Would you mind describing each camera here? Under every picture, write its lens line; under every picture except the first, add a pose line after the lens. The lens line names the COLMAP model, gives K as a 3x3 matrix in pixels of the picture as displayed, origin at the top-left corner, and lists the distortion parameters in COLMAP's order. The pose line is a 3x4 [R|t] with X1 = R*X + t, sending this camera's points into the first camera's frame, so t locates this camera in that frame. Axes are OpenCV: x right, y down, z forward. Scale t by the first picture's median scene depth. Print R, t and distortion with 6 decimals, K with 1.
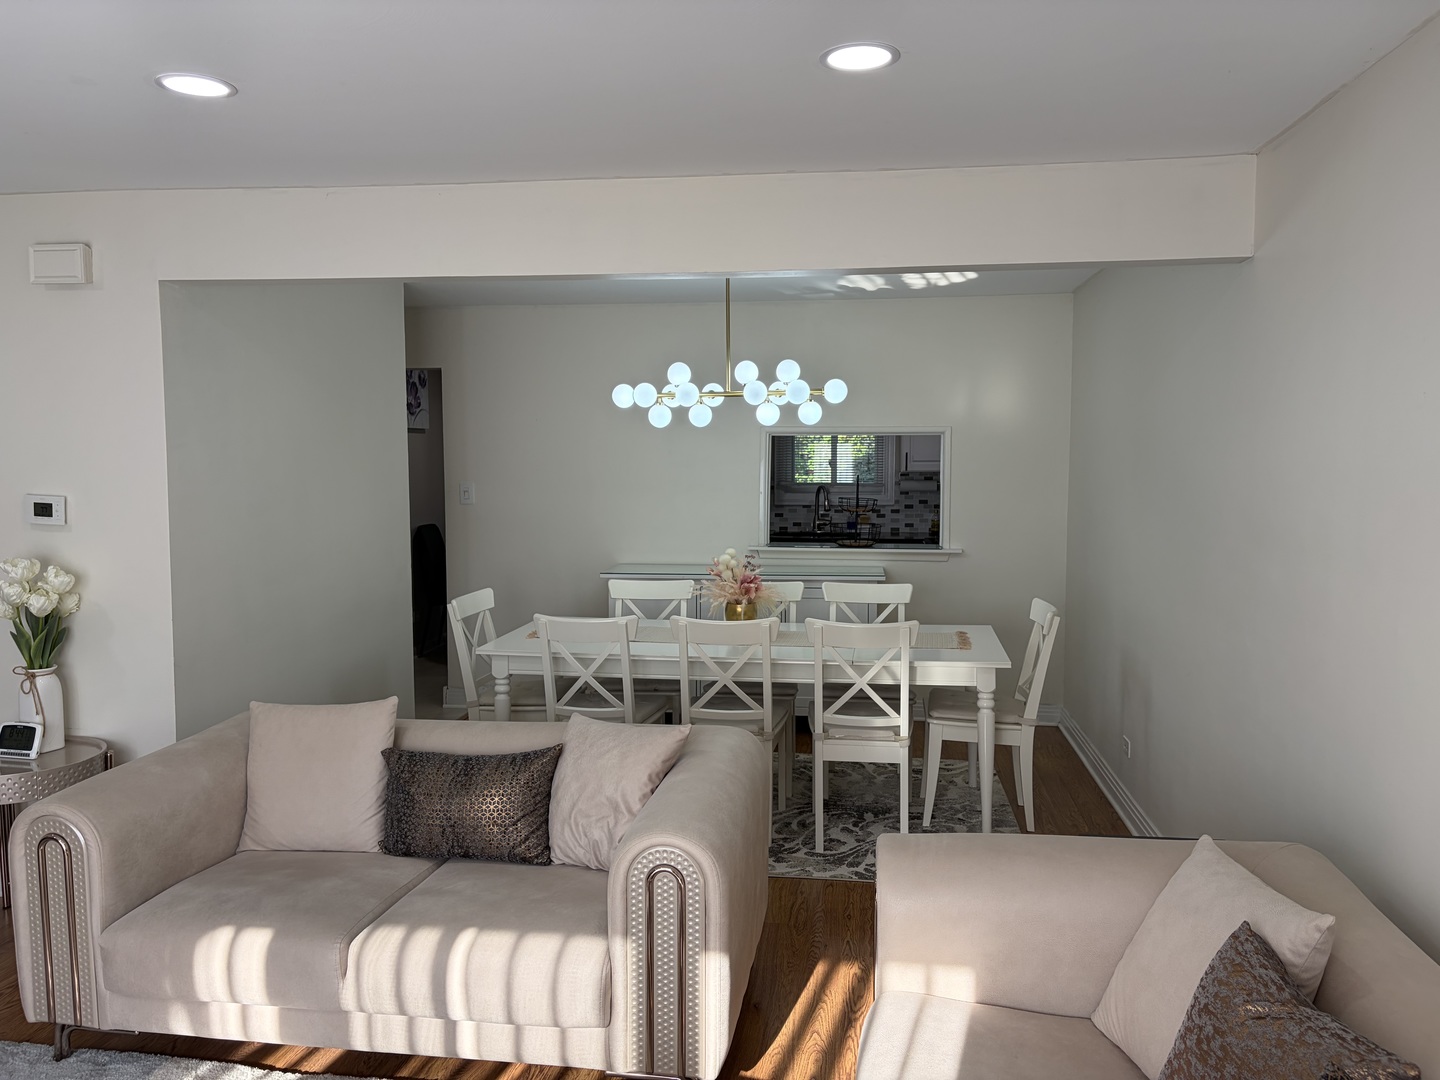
lens RADIAL K [[1084.7, 0, 726.0], [0, 1084.7, 534.0], [0, 0, 1]] dist [0.076787, -0.079892]
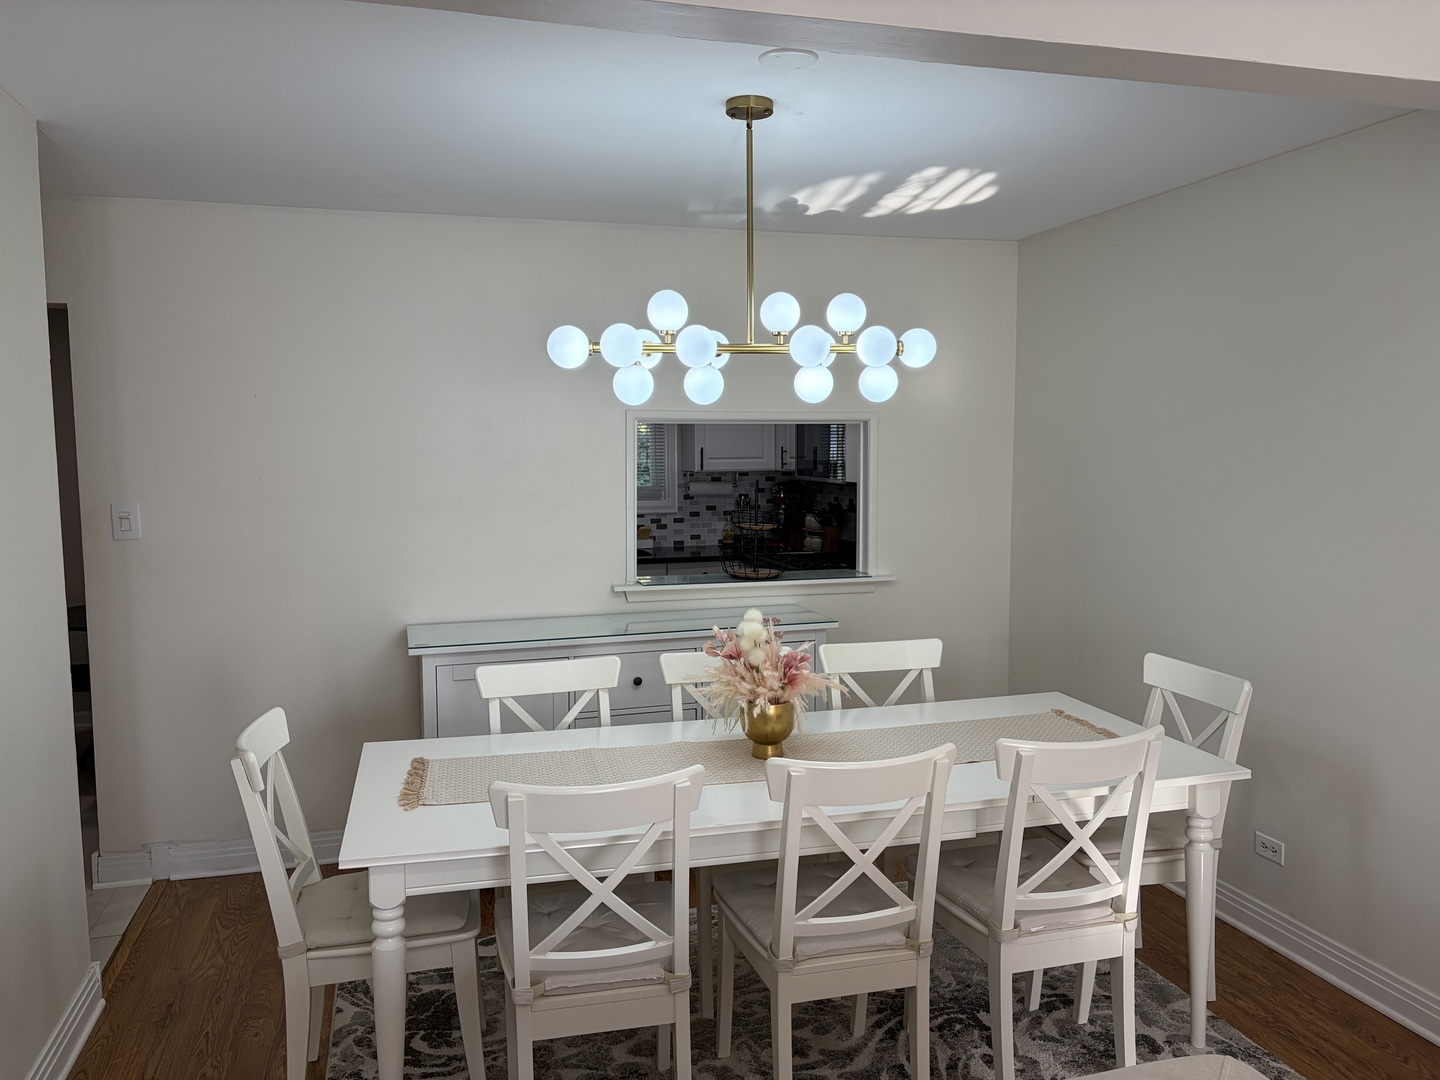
lens RADIAL K [[1084.7, 0, 711.4], [0, 1084.7, 552.6], [0, 0, 1]] dist [0.076787, -0.079892]
pose [[0.920765, -0.045106, 0.387502, -0.242922], [0.036563, 0.998899, 0.029395, -0.036054], [-0.388401, -0.012898, 0.921400, 0.457204]]
